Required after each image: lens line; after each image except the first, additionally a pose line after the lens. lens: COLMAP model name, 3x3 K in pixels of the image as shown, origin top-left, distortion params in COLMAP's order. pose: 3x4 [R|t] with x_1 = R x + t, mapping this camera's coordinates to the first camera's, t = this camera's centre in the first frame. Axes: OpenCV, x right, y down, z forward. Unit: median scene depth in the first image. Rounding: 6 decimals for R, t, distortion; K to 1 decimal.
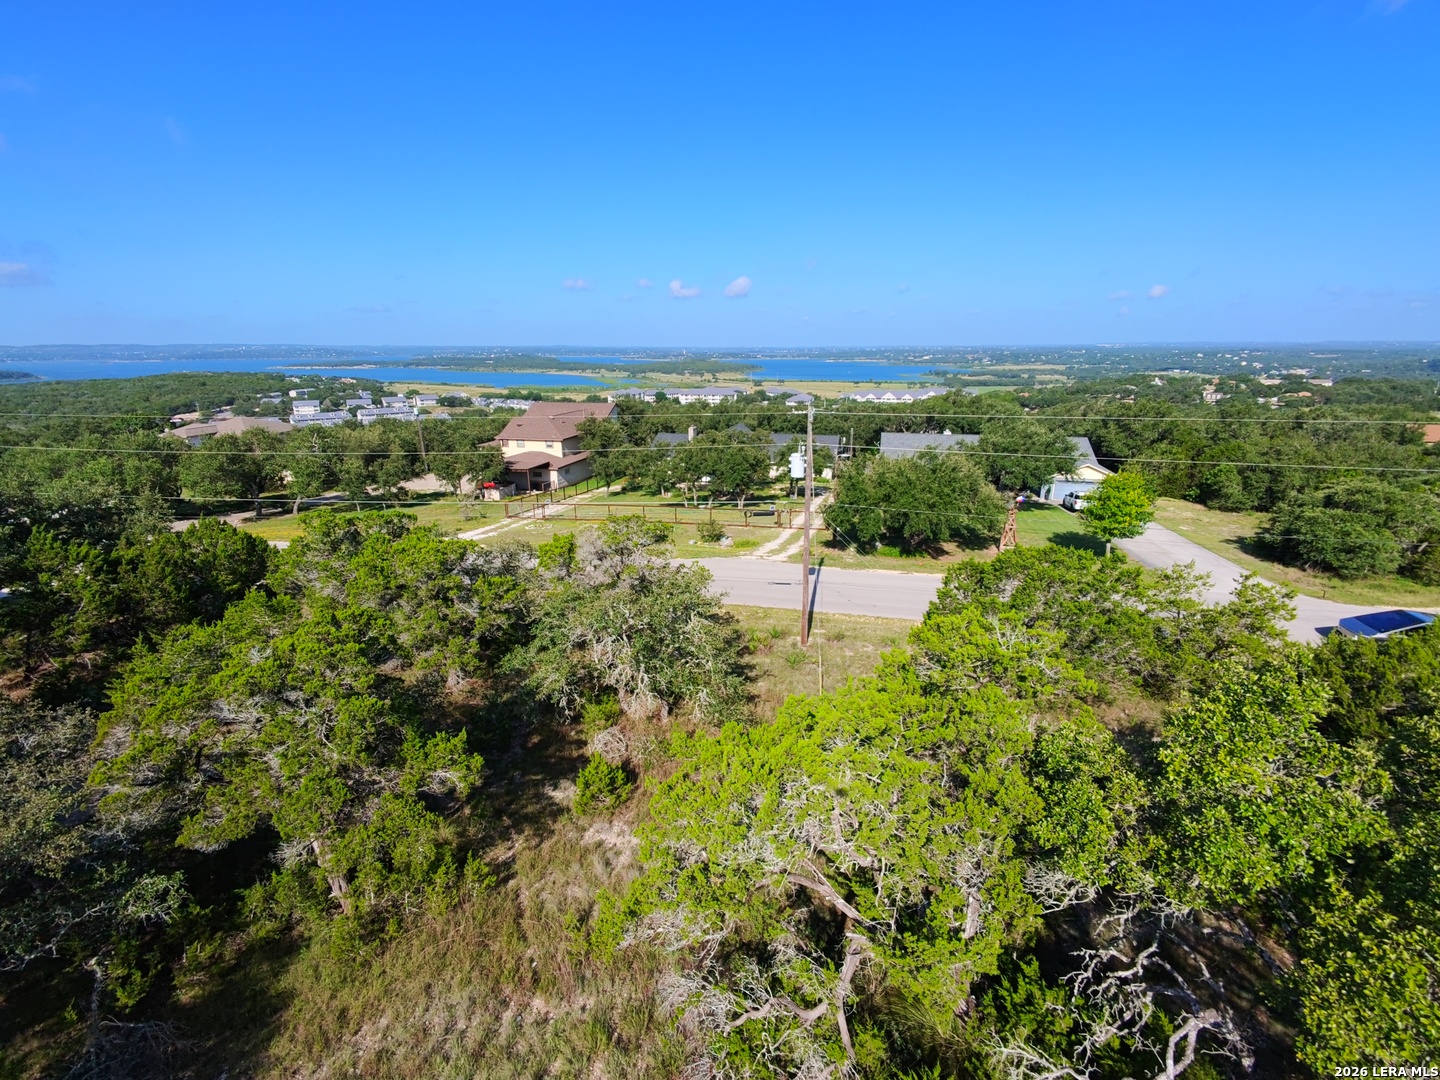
lens RADIAL K [[654.2, 0, 730.9], [0, 654.2, 545.4], [0, 0, 1]] dist [0.001365, -0.004871]
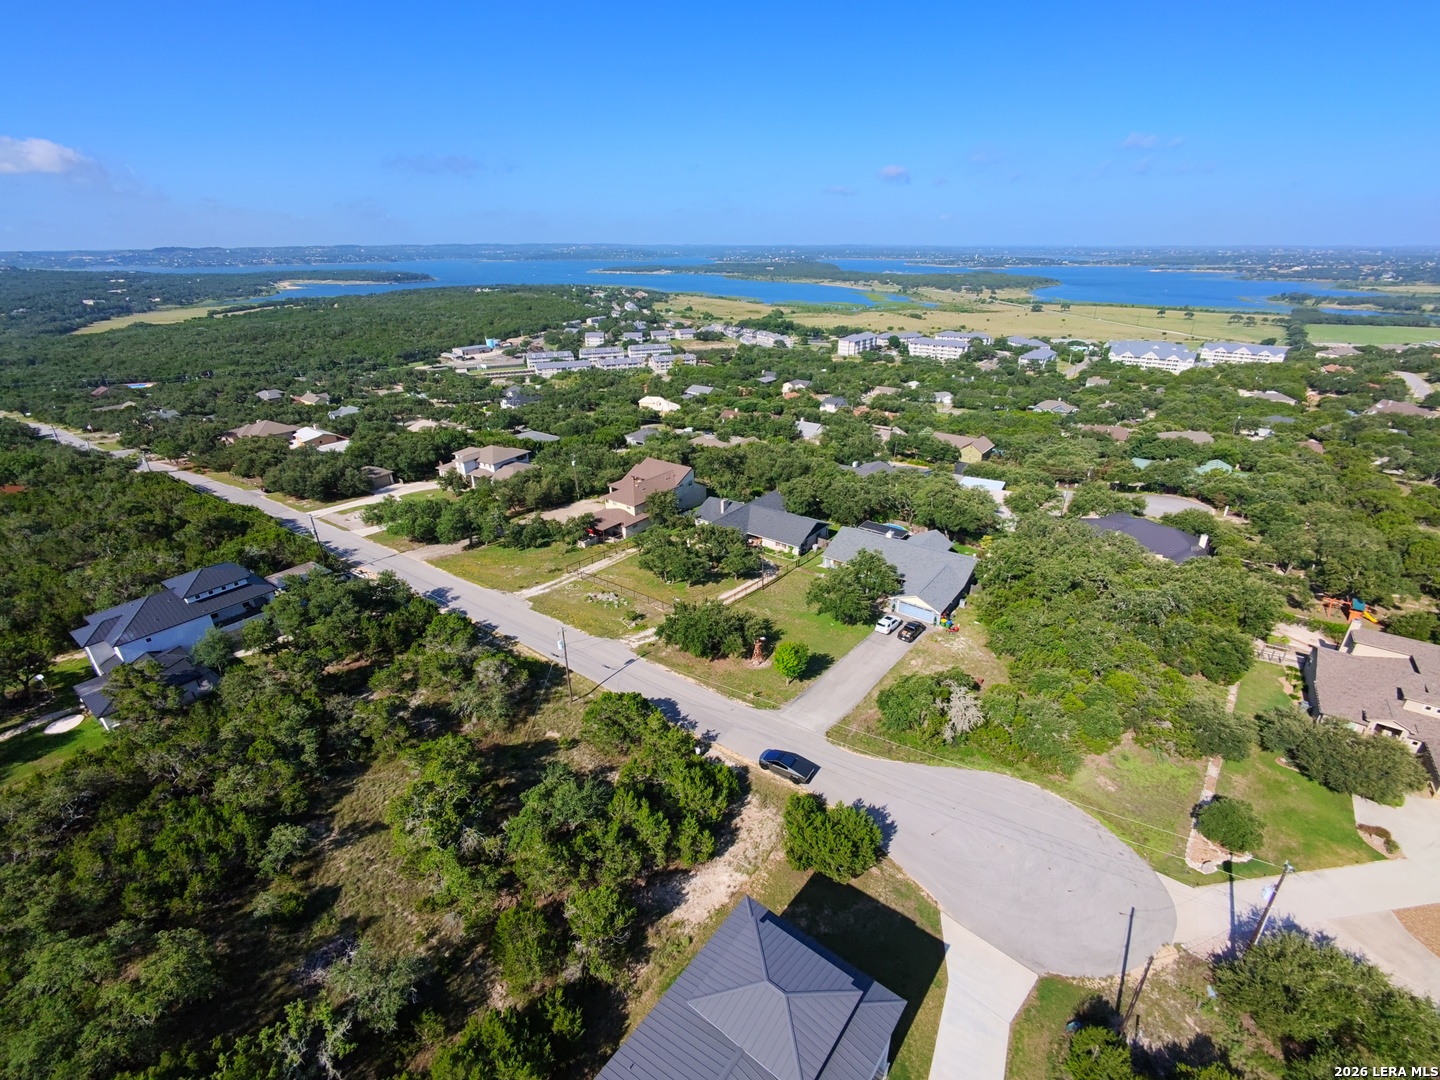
lens RADIAL K [[654.2, 0, 733.5], [0, 654.2, 544.2], [0, 0, 1]] dist [0.001365, -0.004871]
pose [[0.919731, 0.164534, -0.356404, 0.555743], [-0.115312, 0.981106, 0.155354, -0.346358], [0.375231, -0.101786, 0.921326, -0.409360]]
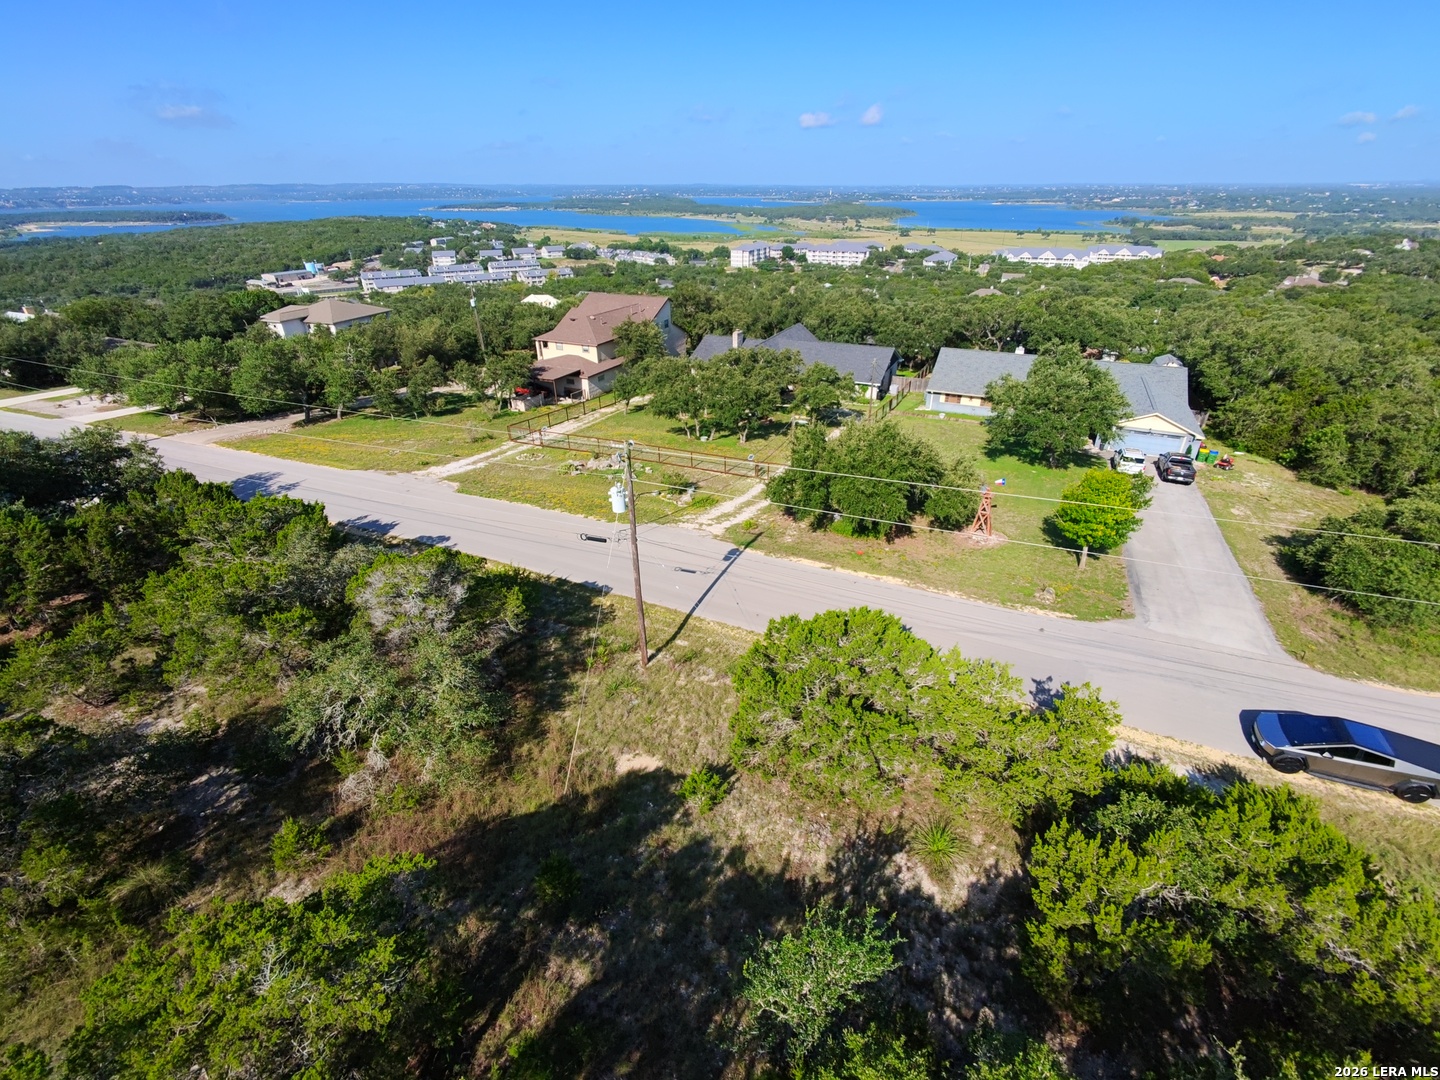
lens RADIAL K [[654.2, 0, 731.8], [0, 654.2, 544.8], [0, 0, 1]] dist [0.001365, -0.004871]
pose [[0.979626, 0.095586, -0.176623, 0.141439], [-0.057103, 0.975743, 0.211341, -0.086916], [0.192540, -0.196950, 0.961322, 0.034933]]
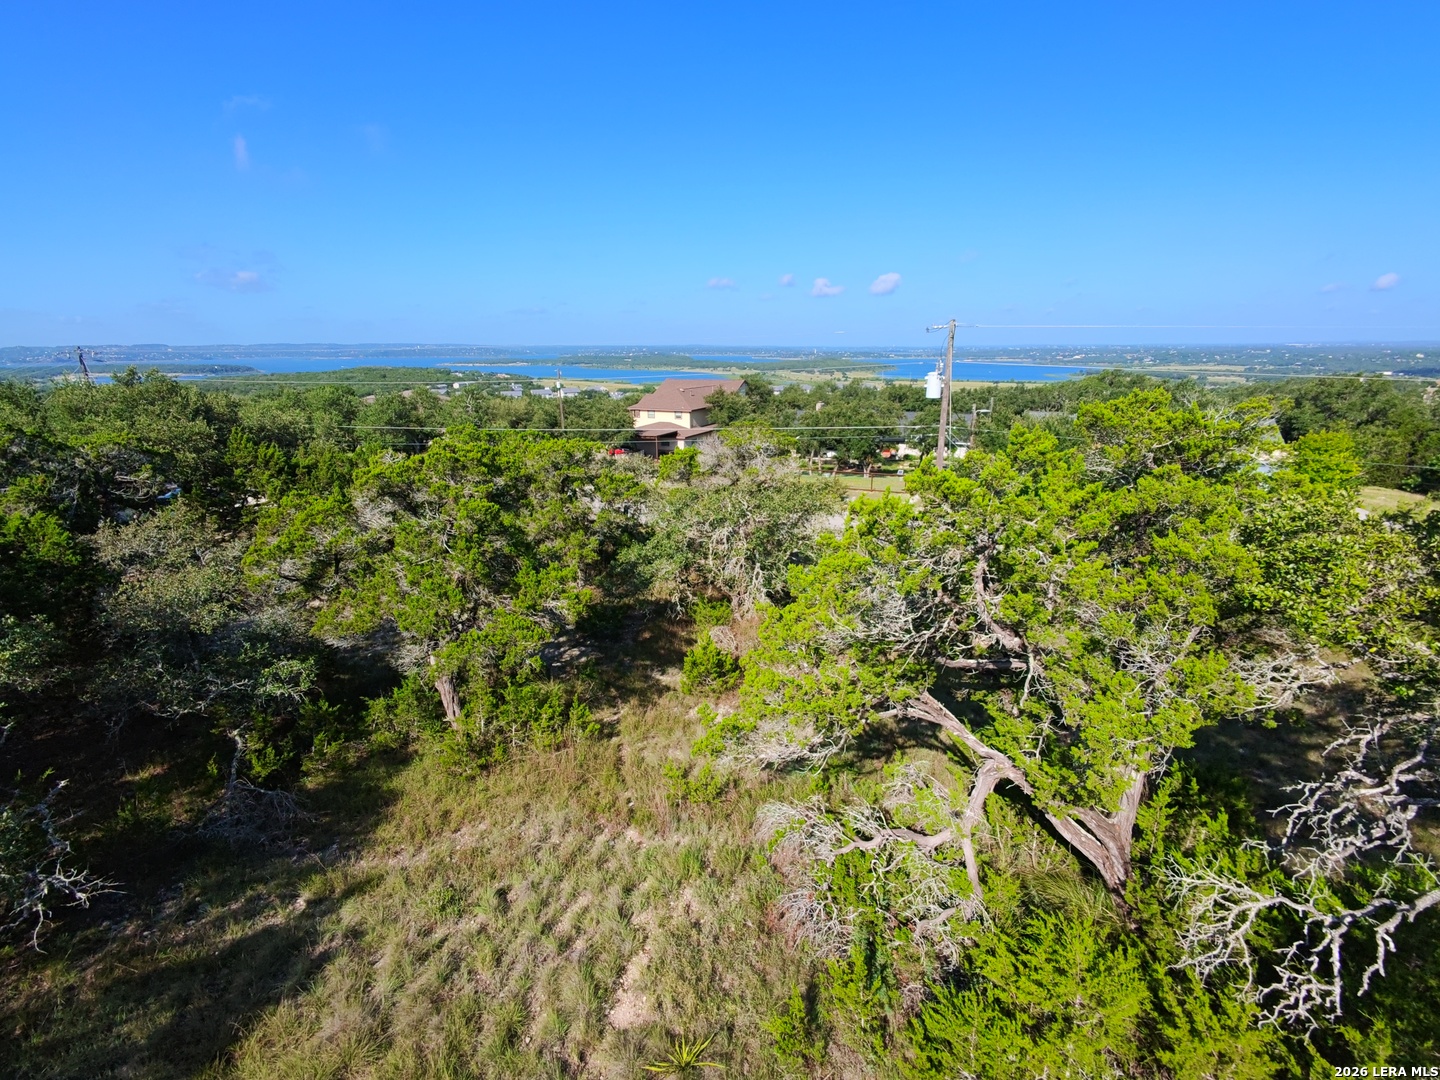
lens RADIAL K [[654.2, 0, 732.0], [0, 654.2, 545.2], [0, 0, 1]] dist [0.001365, -0.004871]
pose [[0.982091, 0.054223, -0.180434, -0.000071], [-0.054148, 0.998519, 0.005346, 0.037438], [0.180457, 0.004520, 0.983573, 0.011489]]
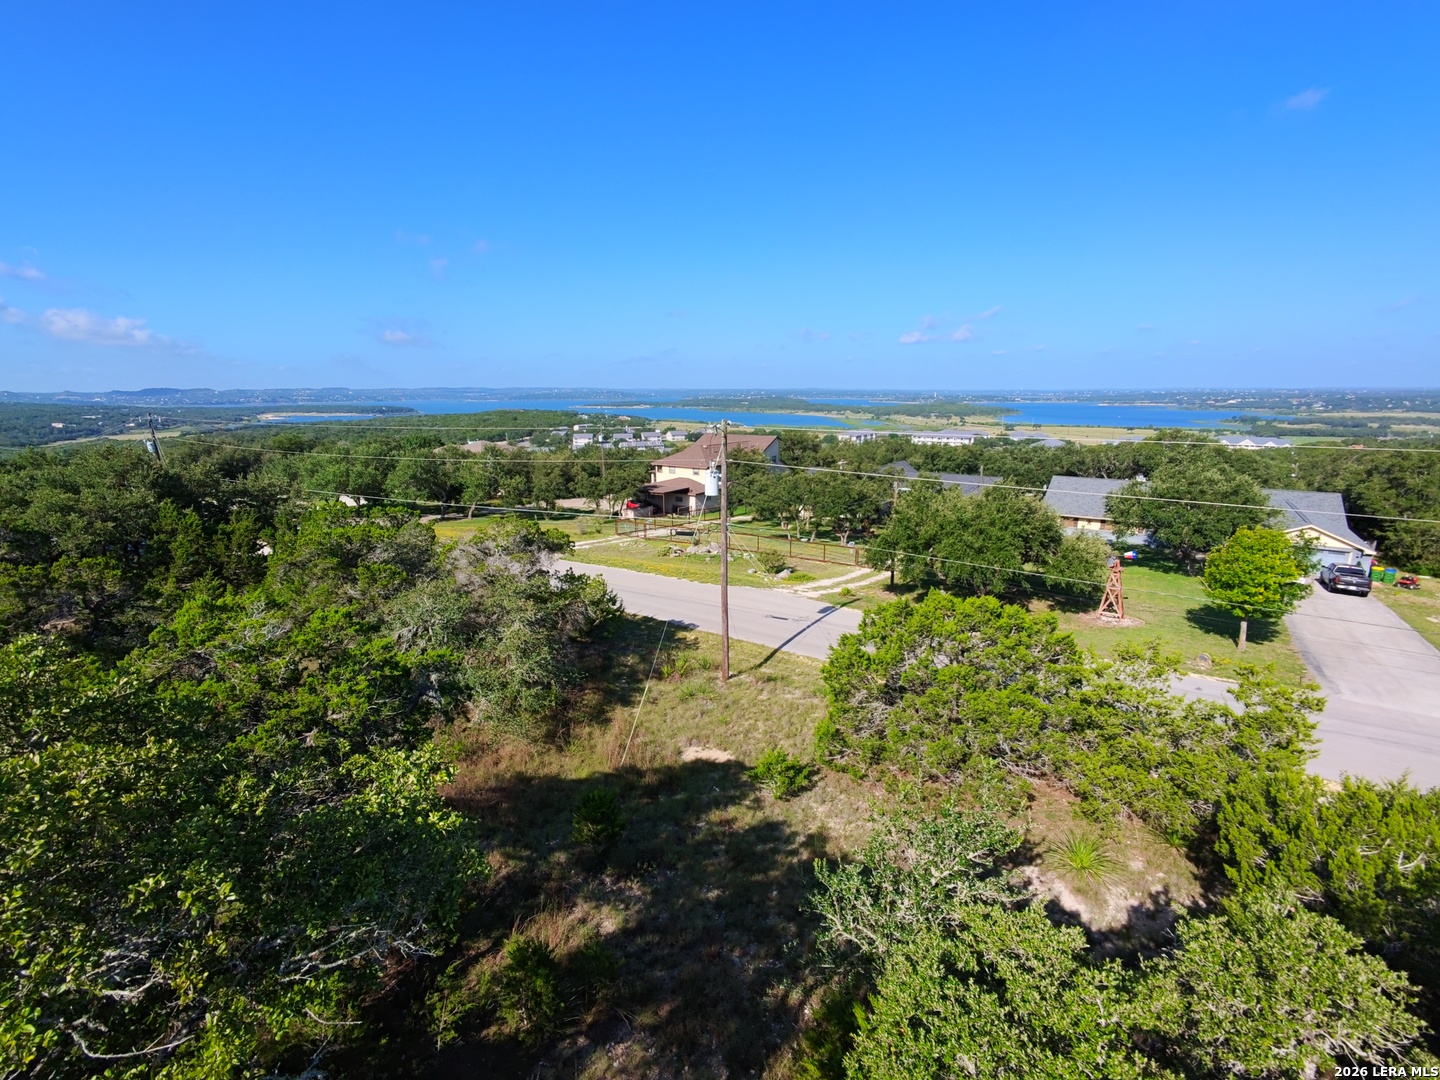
lens RADIAL K [[654.2, 0, 732.5], [0, 654.2, 544.4], [0, 0, 1]] dist [0.001365, -0.004871]
pose [[0.934567, 0.081113, -0.346418, 0.148936], [-0.102612, 0.993742, -0.044144, 0.000936], [0.340670, 0.076802, 0.937041, 0.046924]]
